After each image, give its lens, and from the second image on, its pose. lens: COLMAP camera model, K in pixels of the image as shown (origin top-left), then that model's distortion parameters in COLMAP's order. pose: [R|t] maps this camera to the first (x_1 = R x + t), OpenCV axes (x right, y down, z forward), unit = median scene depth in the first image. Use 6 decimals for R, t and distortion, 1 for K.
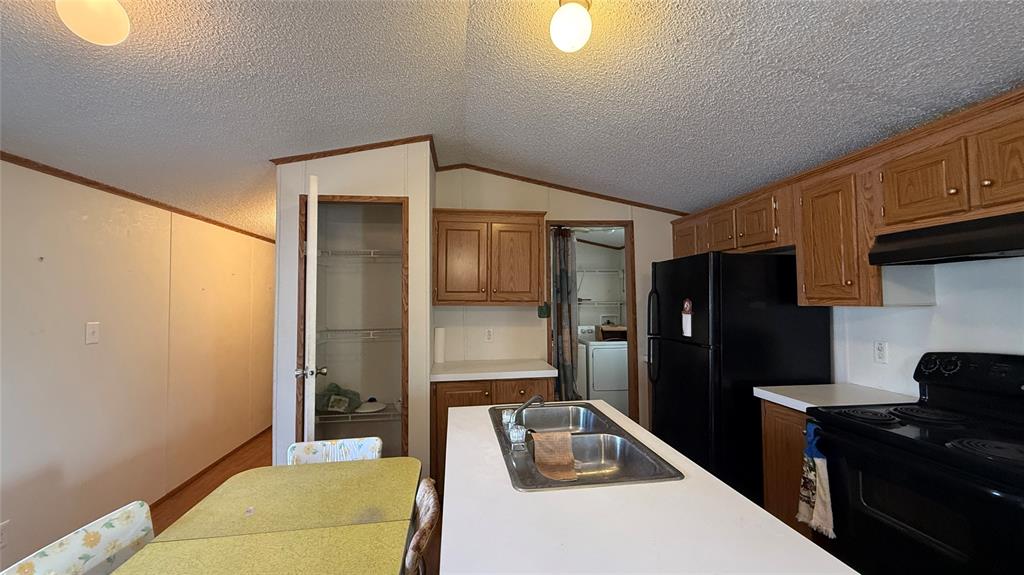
lens RADIAL K [[408.4, 0, 512.0], [0, 408.4, 289.5], [0, 0, 1]] dist [0.003648, -0.000103]
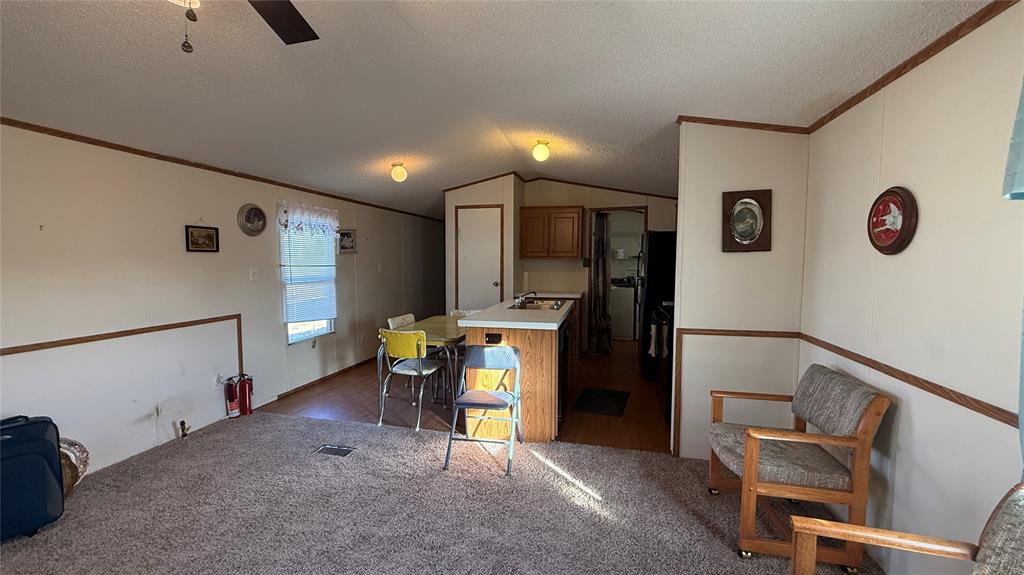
lens RADIAL K [[408.4, 0, 510.3], [0, 408.4, 286.0], [0, 0, 1]] dist [0.003648, -0.000103]
pose [[0.929443, 0.029574, -0.367779, 0.406406], [0.007486, 0.995066, 0.098932, -0.022176], [0.368890, -0.094705, 0.924636, -0.674486]]
